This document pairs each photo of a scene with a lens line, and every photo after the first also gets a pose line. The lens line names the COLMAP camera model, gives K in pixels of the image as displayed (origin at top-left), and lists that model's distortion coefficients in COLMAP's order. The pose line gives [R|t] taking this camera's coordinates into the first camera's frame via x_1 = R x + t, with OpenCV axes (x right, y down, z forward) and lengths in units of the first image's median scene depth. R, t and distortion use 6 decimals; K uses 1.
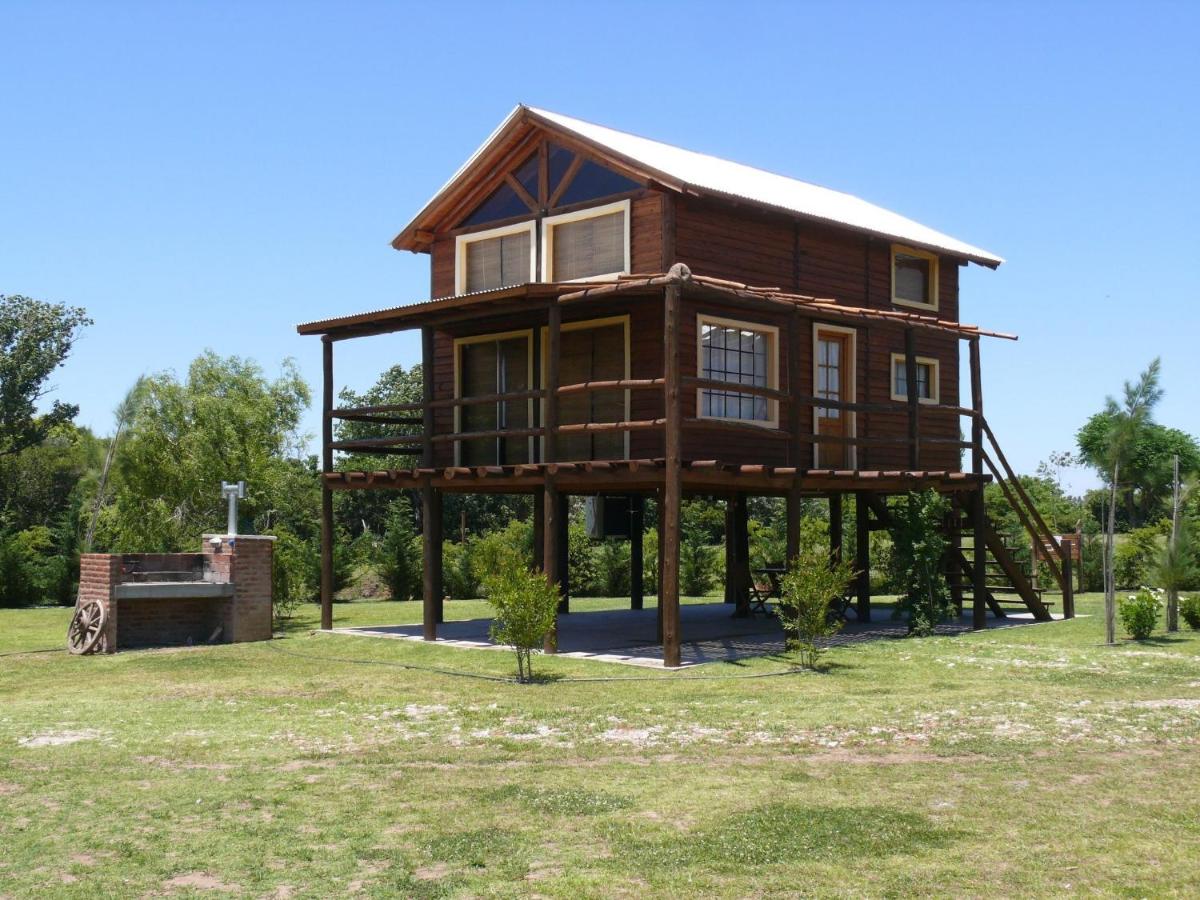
lens RADIAL K [[1434.0, 0, 600.6], [0, 1434.0, 418.8], [0, 0, 1]] dist [-0.104107, 0.031534]
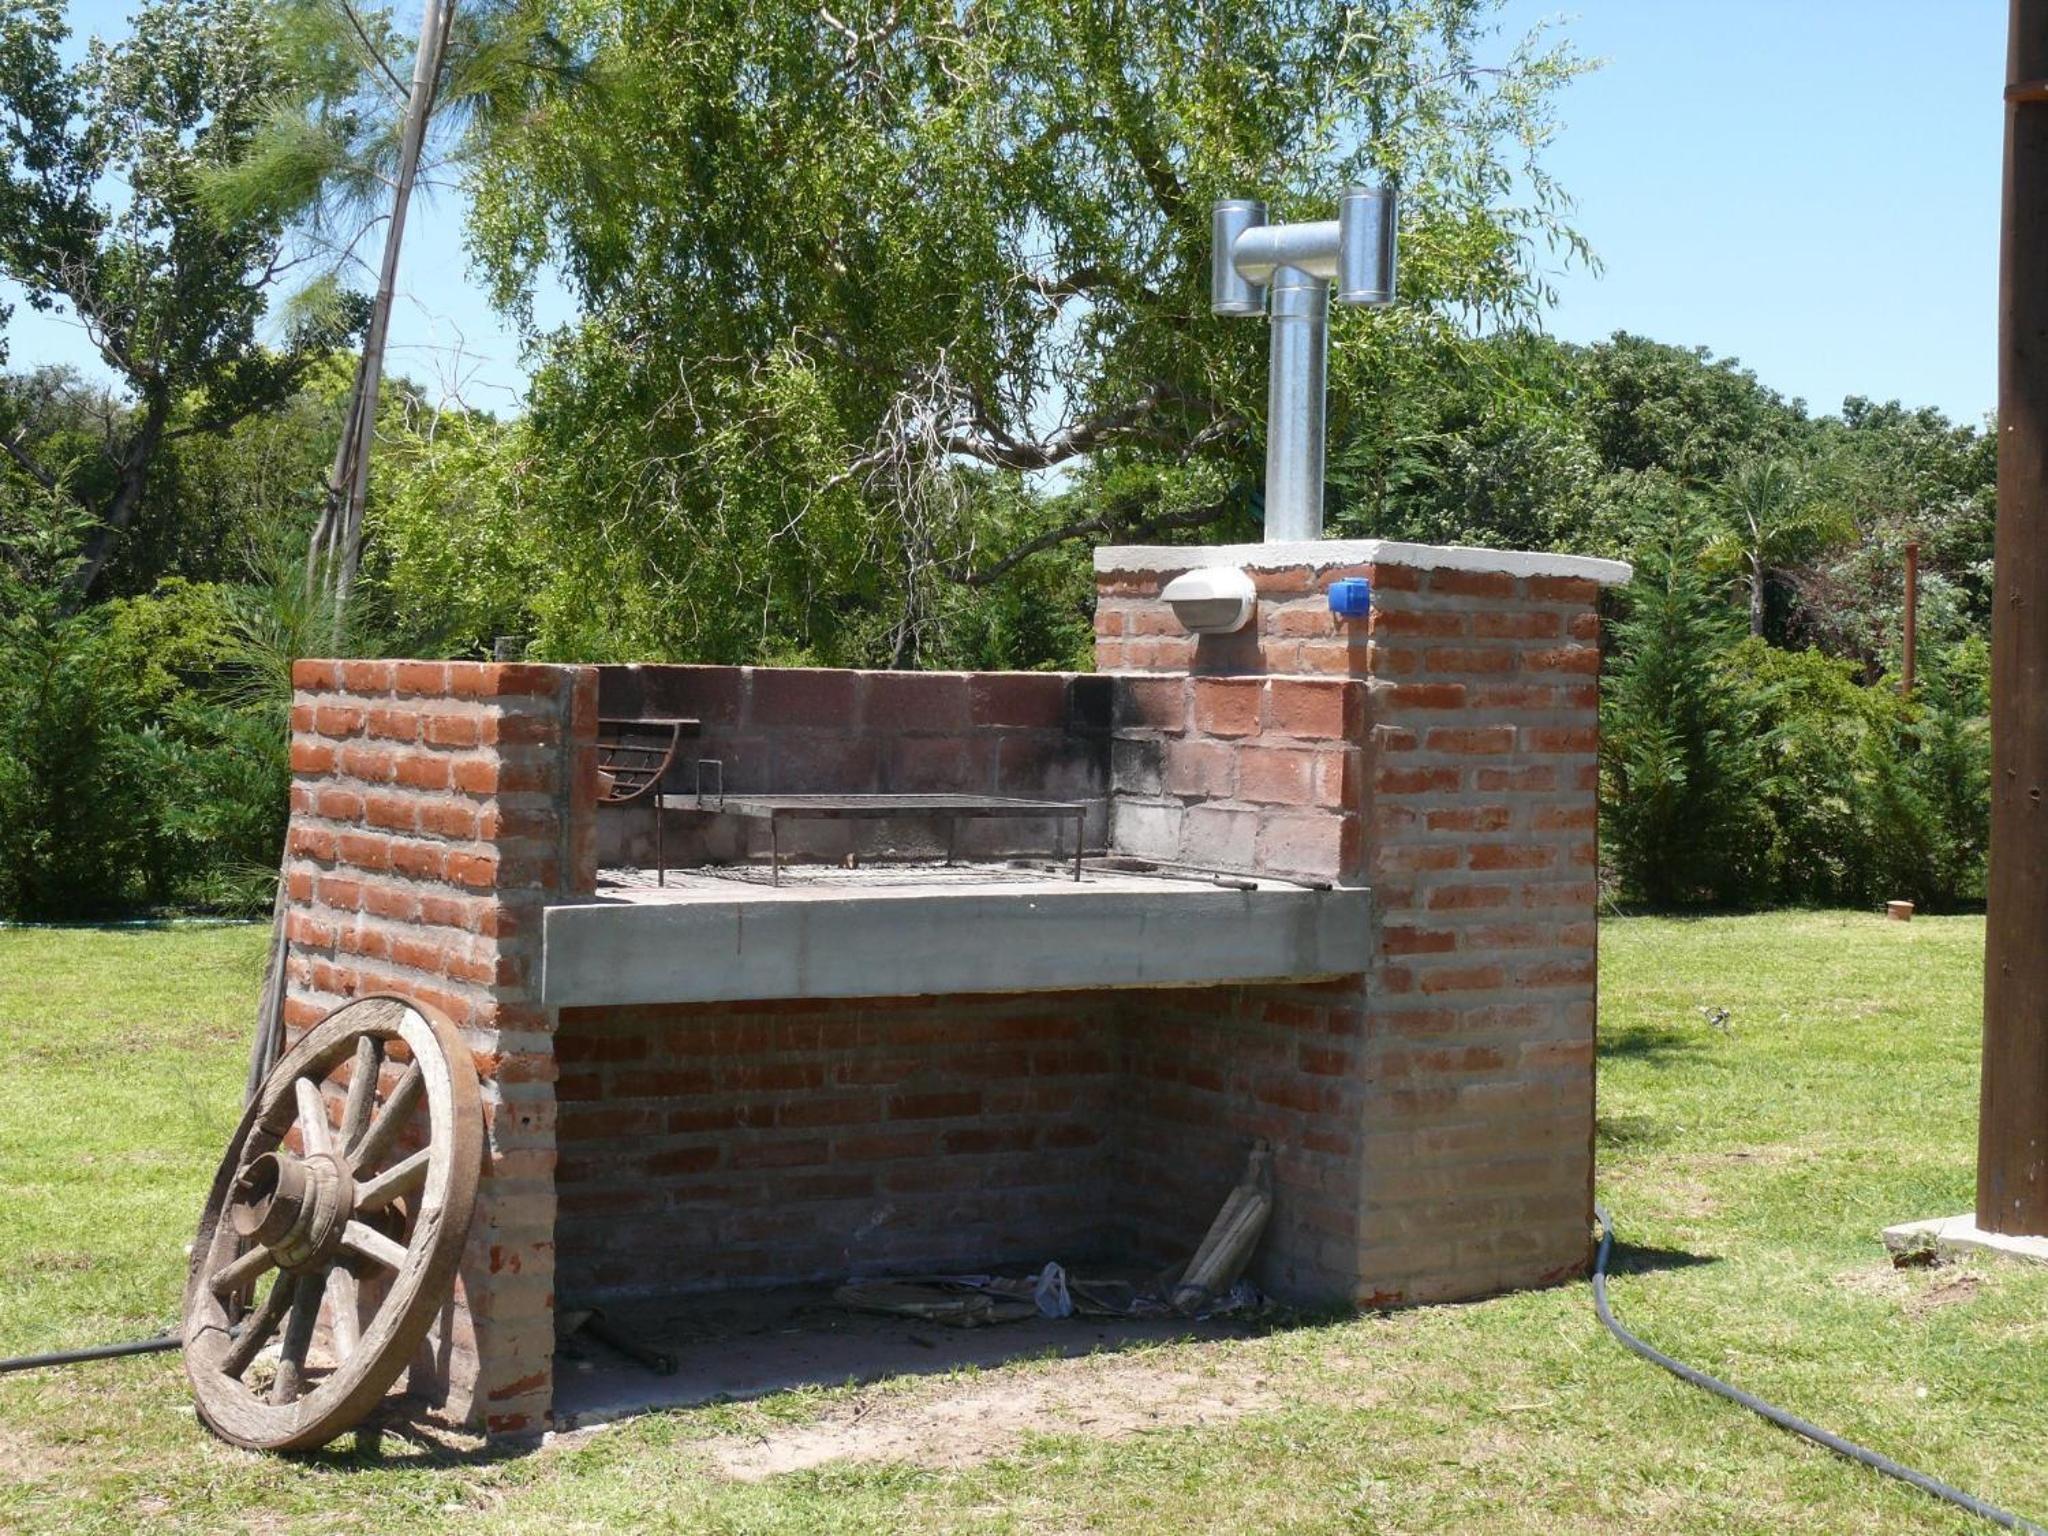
lens RADIAL K [[3438.2, 0, 1024.0], [0, 3438.2, 768.0], [0, 0, 1]] dist [0.003379, 0.115283]
pose [[0.984744, 0.021220, -0.172712, -0.232300], [-0.003044, 0.994485, 0.104830, 0.068575], [0.173984, -0.102705, 0.979378, 0.663331]]
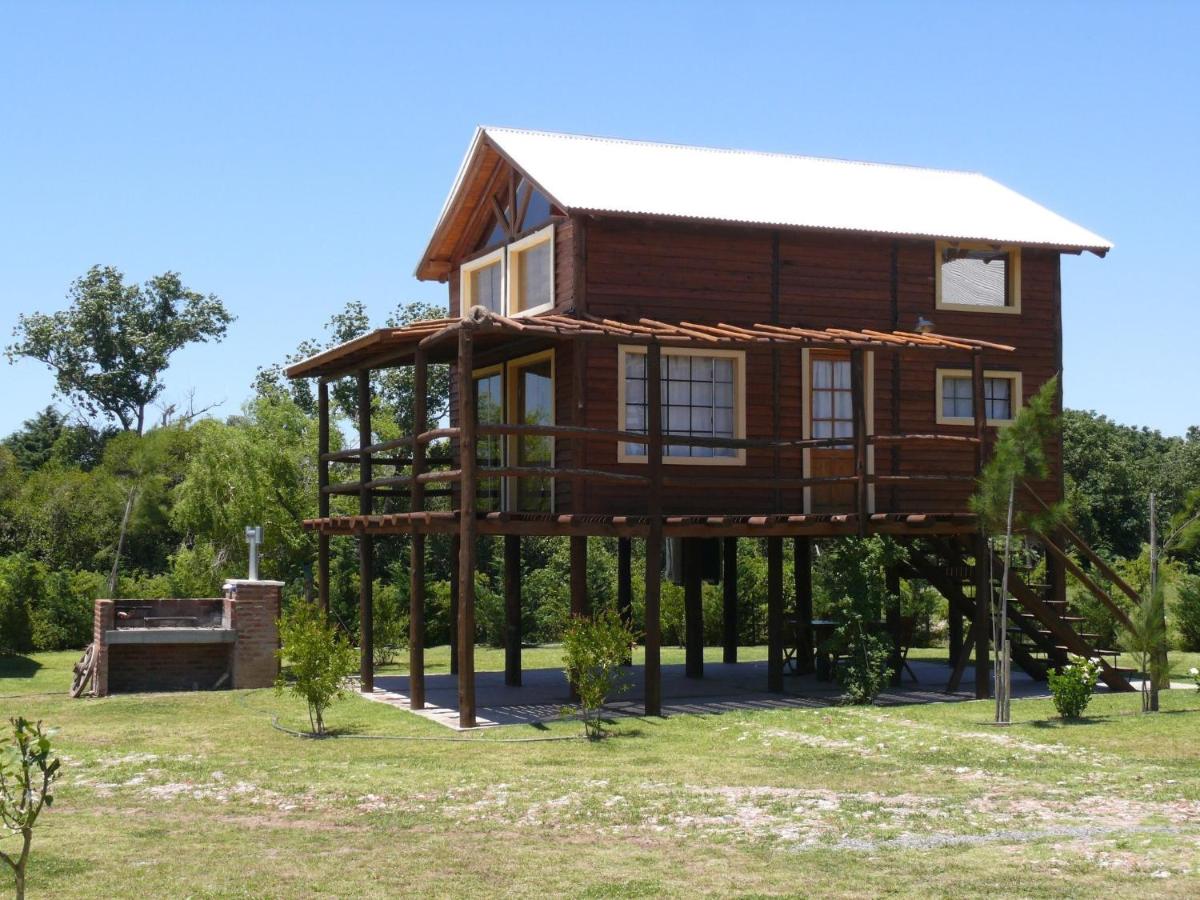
lens RADIAL K [[1745.0, 0, 600.0], [0, 1745.0, 450.0], [0, 0, 1]] dist [-0.032352, -0.040474]
pose [[0.928899, -0.023086, -0.369612, 0.436024], [0.030814, 0.999412, 0.015017, -0.021283], [0.369048, -0.025338, 0.929065, -0.042333]]
